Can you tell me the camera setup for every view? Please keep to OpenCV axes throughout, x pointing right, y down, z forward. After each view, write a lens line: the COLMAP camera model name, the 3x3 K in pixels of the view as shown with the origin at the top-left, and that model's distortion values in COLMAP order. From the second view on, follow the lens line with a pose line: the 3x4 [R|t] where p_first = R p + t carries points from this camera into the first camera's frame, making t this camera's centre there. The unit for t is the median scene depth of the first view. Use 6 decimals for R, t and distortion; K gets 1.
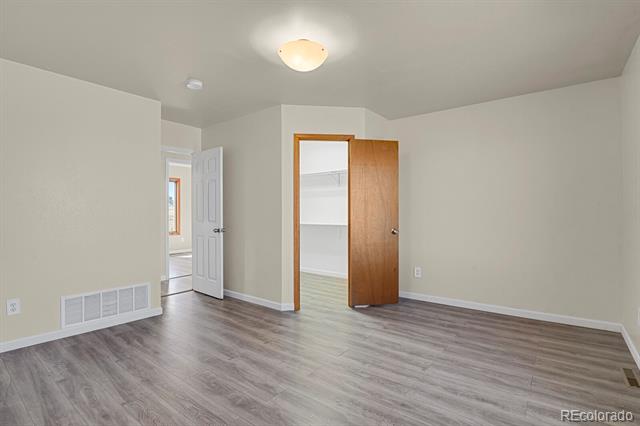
lens RADIAL K [[313.9, 0, 323.6], [0, 313.9, 210.4], [0, 0, 1]] dist [-0.003865, -0.015574]
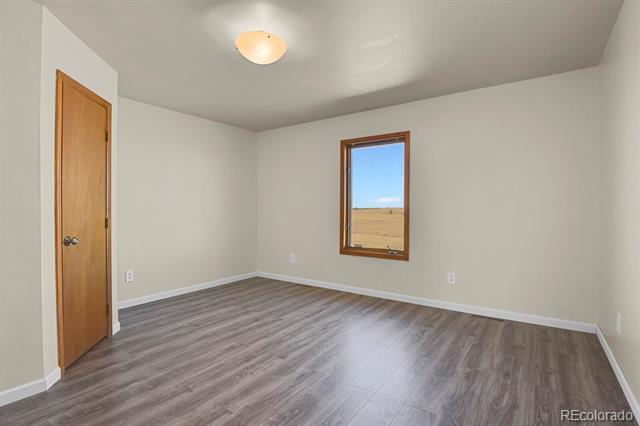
lens RADIAL K [[313.9, 0, 323.6], [0, 313.9, 210.4], [0, 0, 1]] dist [-0.003865, -0.015574]
pose [[-0.052316, -0.000034, 0.998631, -0.919015], [-0.005548, 0.999985, -0.000256, 0.014102], [-0.998615, -0.005554, -0.052316, 0.748786]]
